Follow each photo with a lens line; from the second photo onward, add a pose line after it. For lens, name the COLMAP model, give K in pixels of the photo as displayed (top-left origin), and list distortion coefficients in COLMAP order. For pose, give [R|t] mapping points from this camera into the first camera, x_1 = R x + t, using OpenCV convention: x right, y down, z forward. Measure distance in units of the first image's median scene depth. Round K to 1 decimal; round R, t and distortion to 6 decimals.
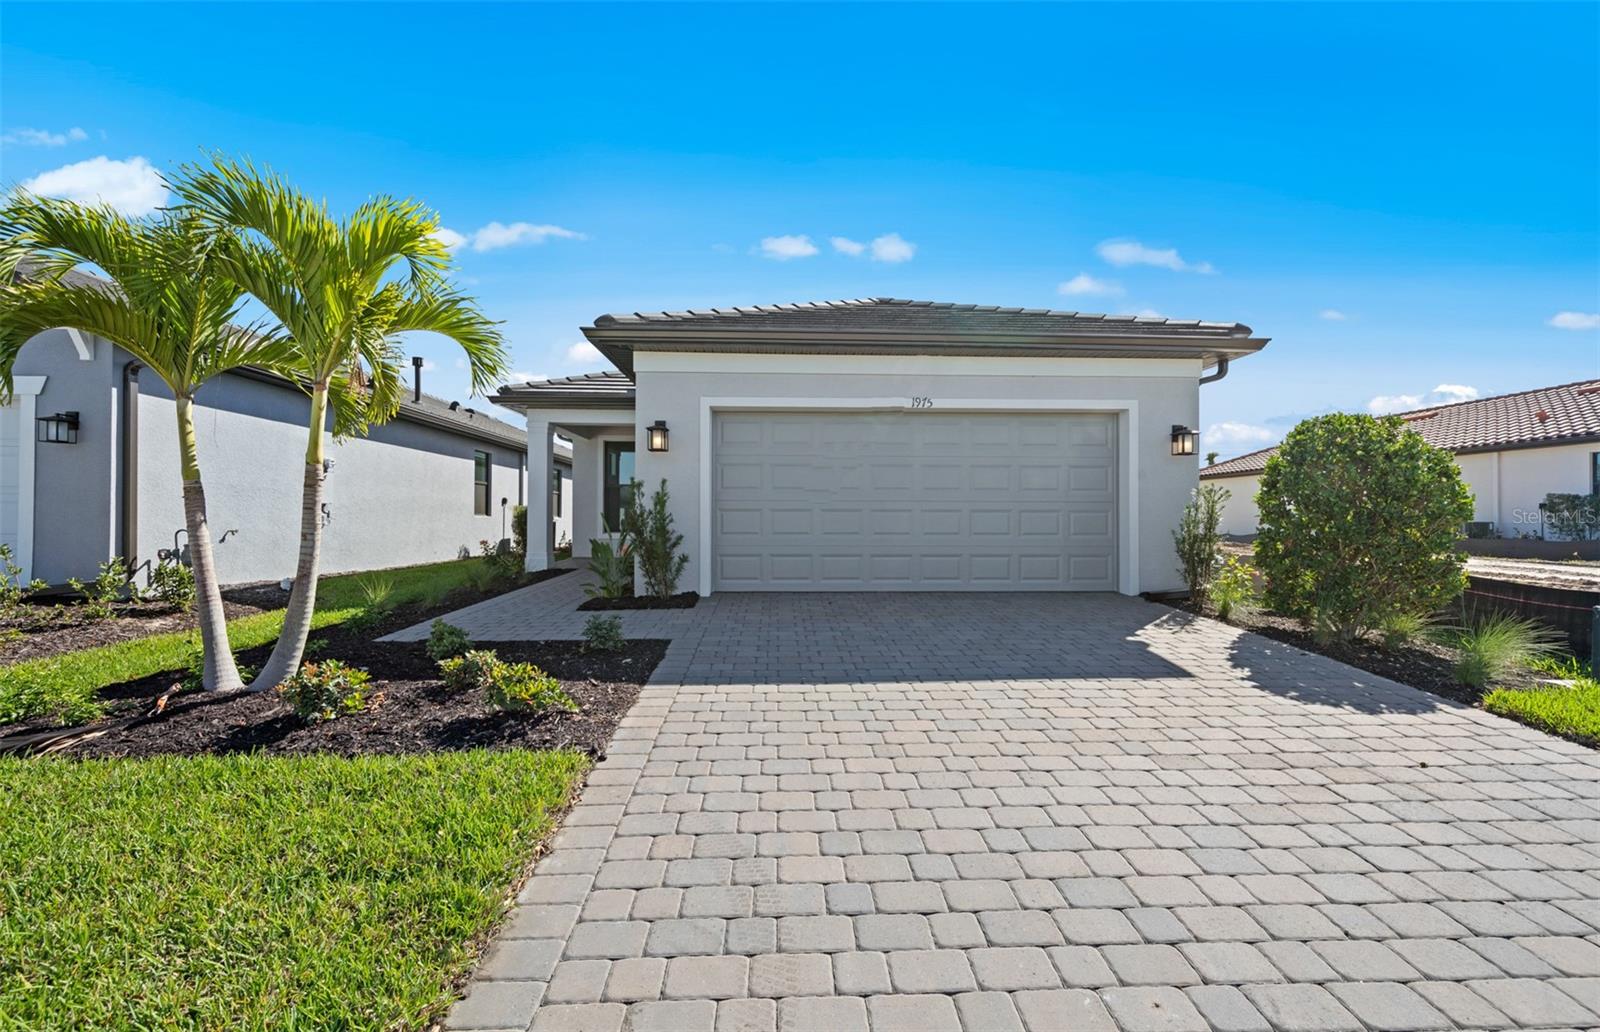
lens RADIAL K [[666.3, 0, 804.4], [0, 666.3, 508.2], [0, 0, 1]] dist [0.010531, -0.001756]
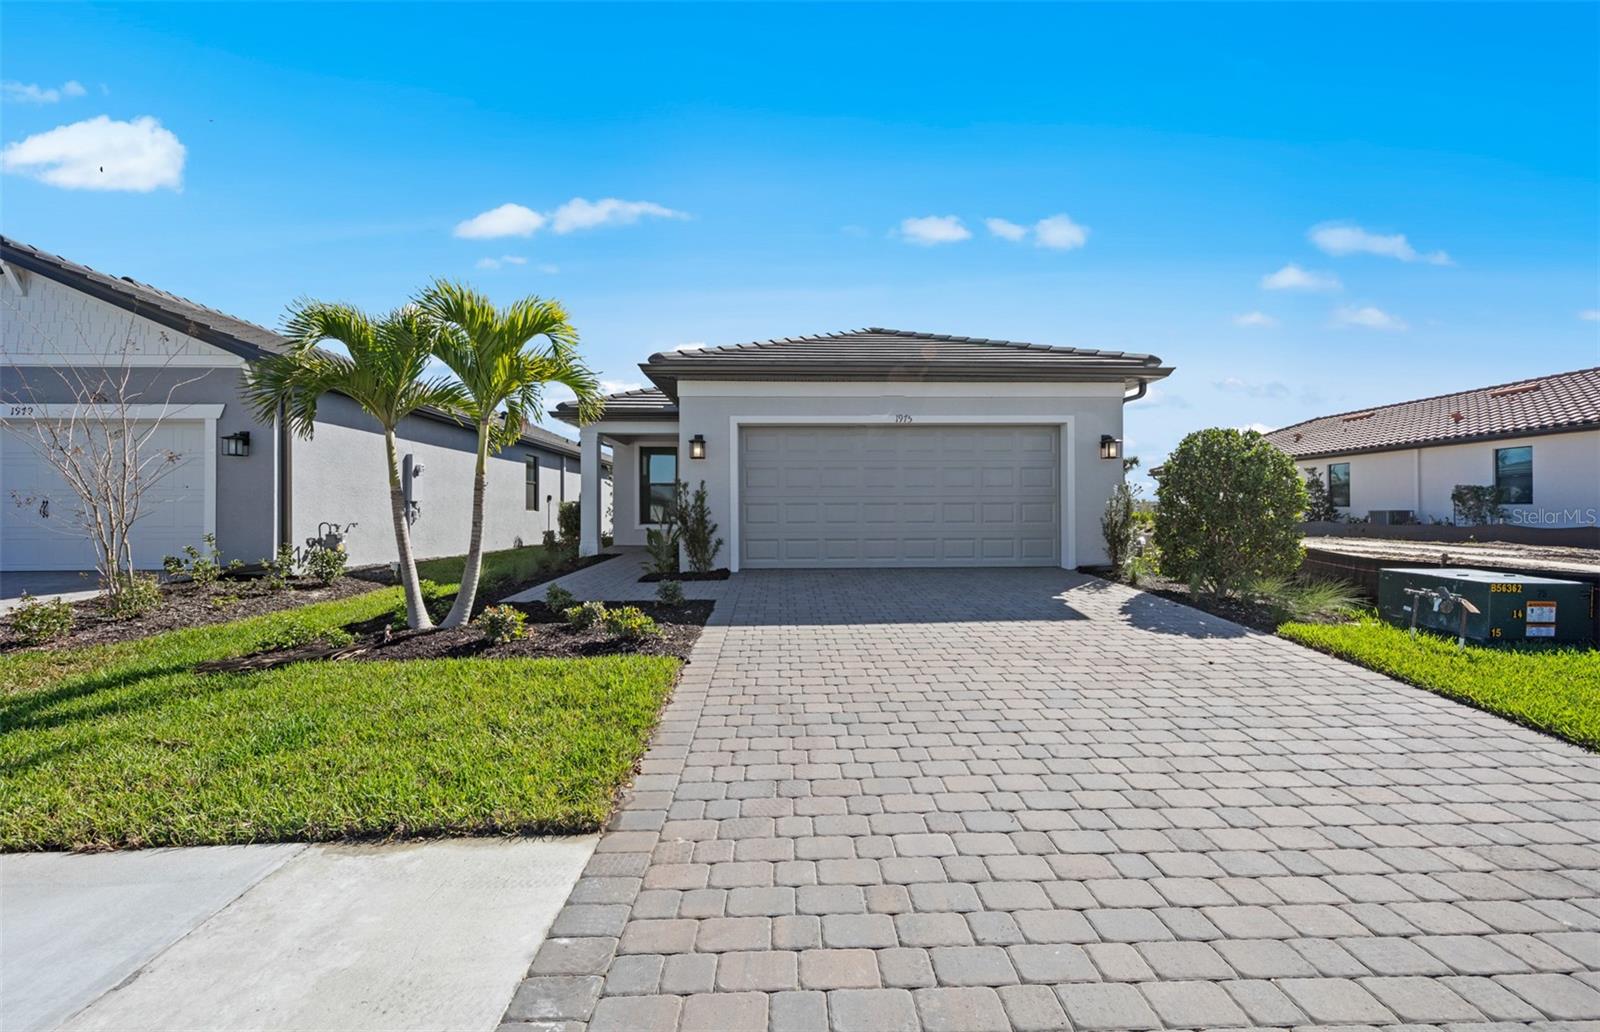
lens RADIAL K [[645.8, 0, 816.1], [0, 645.8, 509.9], [0, 0, 1]] dist [0.008593, -0.000272]
pose [[0.999880, -0.007025, 0.013831, -0.010210], [0.006865, 0.999910, 0.011525, 0.000056], [-0.013911, -0.011429, 0.999838, -0.255487]]
